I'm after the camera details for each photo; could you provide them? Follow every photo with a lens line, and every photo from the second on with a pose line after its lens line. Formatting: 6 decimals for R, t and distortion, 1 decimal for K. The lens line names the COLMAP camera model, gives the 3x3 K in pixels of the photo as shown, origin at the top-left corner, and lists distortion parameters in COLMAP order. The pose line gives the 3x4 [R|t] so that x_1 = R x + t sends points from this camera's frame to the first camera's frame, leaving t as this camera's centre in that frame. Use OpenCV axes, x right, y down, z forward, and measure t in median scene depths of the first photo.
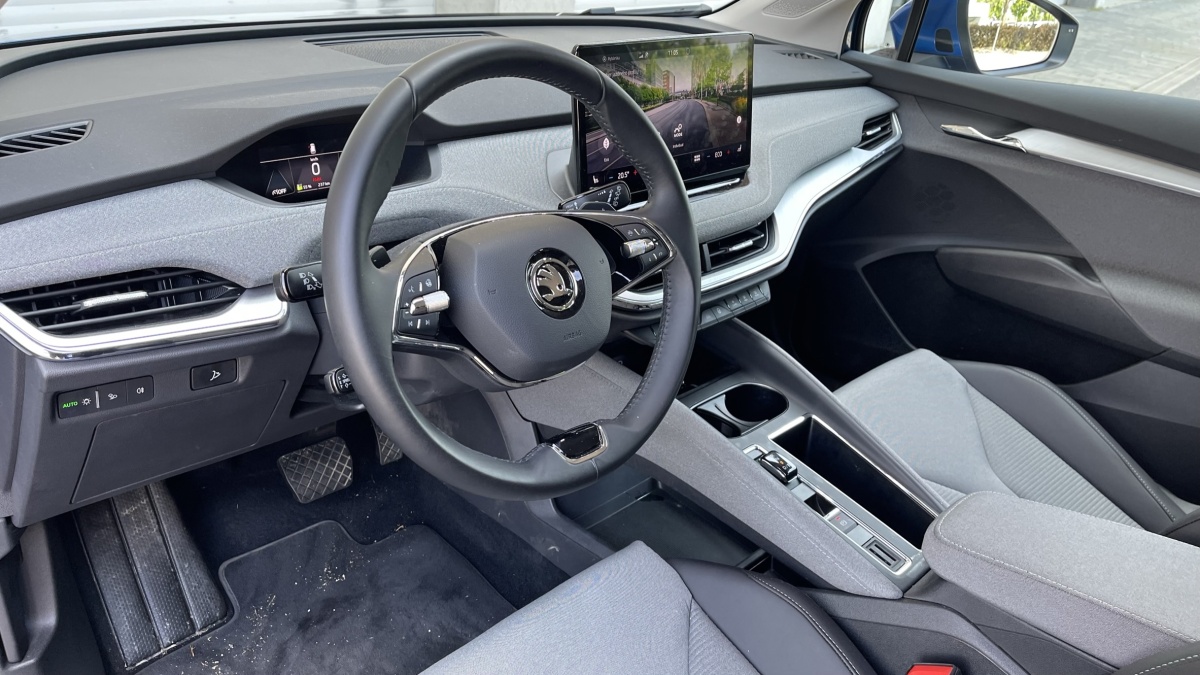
lens RADIAL K [[909.2, 0, 600.1], [0, 909.2, 338.7], [0, 0, 1]] dist [0.041181, -0.024723]
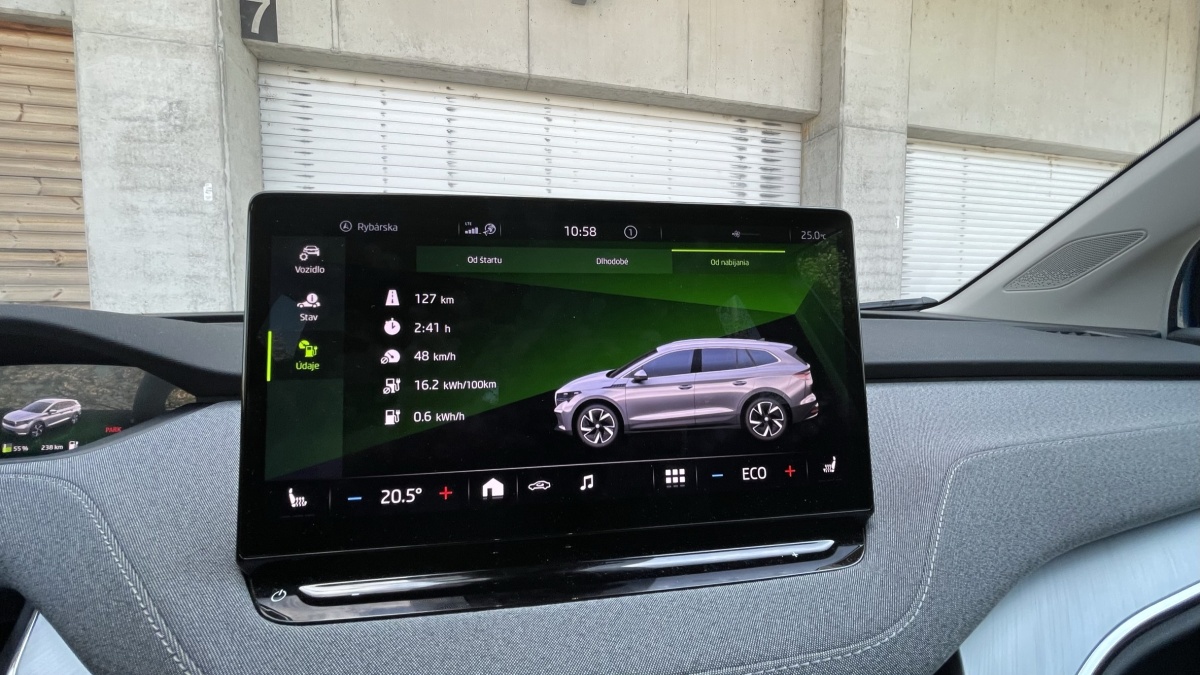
lens RADIAL K [[485.7, 0, 605.6], [0, 485.7, 340.7], [0, 0, 1]] dist [0.000203, -0.000556]
pose [[0.810613, -0.034315, -0.584576, 0.210463], [-0.201589, 0.920910, -0.333597, -0.174219], [0.549789, 0.388262, 0.739584, 0.792643]]
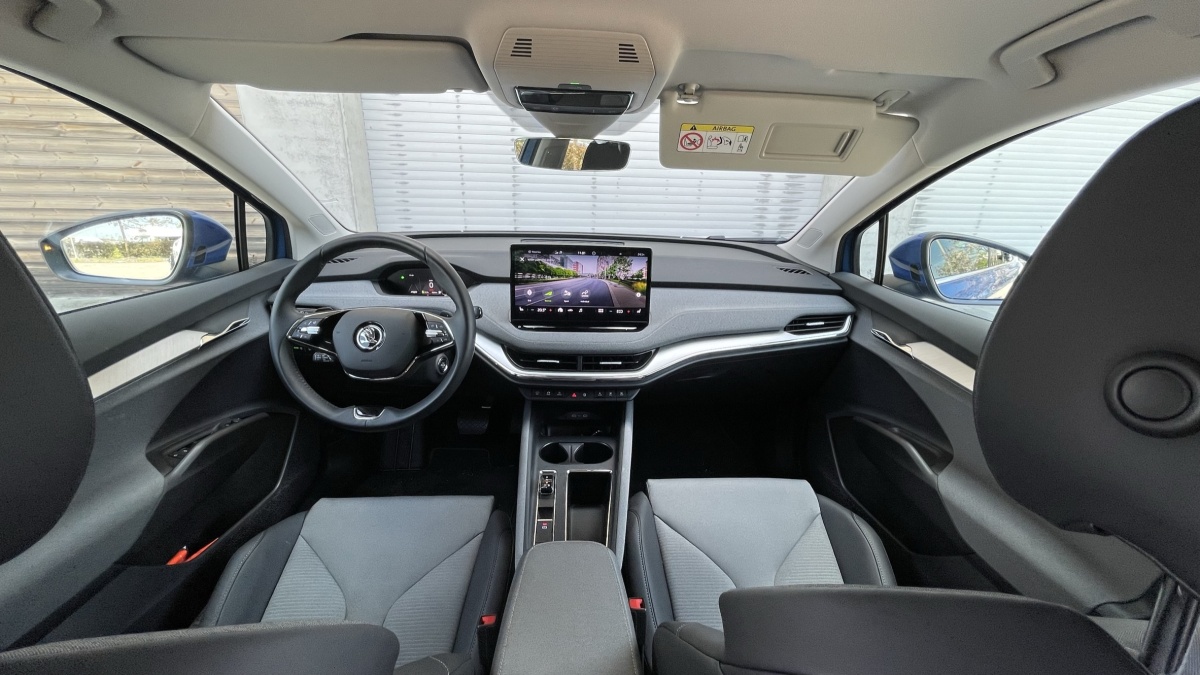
lens RADIAL K [[485.7, 0, 600.7], [0, 485.7, 339.4], [0, 0, 1]] dist [0.000203, -0.000556]
pose [[0.747376, 0.191615, -0.636170, 0.729806], [-0.277133, 0.960142, -0.036382, -0.107385], [0.603843, 0.203495, 0.770690, 0.263804]]
